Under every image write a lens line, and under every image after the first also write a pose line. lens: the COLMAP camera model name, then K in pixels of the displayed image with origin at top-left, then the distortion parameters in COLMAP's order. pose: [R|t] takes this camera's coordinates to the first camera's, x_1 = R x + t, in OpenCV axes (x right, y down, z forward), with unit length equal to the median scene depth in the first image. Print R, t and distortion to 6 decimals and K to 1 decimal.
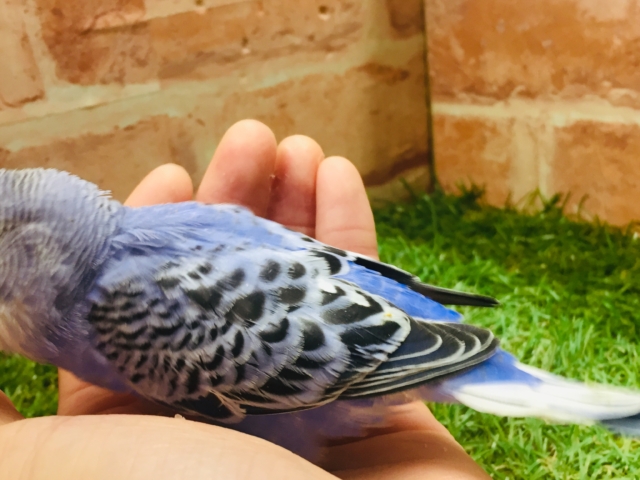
lens RADIAL K [[768.5, 0, 320.0], [0, 768.5, 240.0], [0, 0, 1]] dist [0.076269, -0.146317]
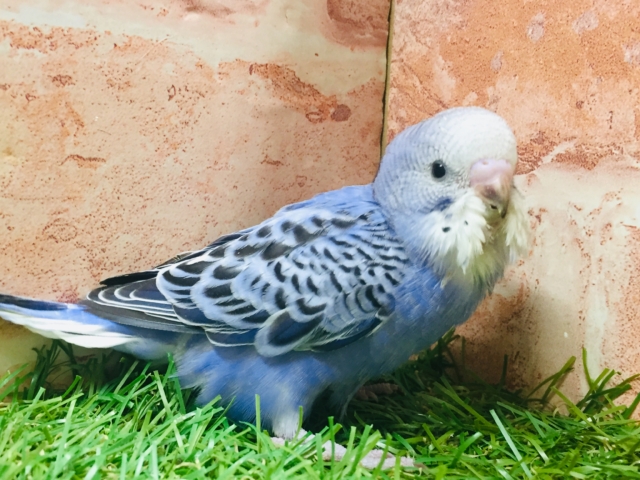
lens RADIAL K [[768.5, 0, 320.0], [0, 768.5, 240.0], [0, 0, 1]] dist [0.076269, -0.146317]
pose [[0.985253, 0.166826, 0.038012, 0.116419], [-0.151703, 0.954466, -0.256867, 0.012279], [-0.079134, 0.247313, 0.965699, 0.660356]]
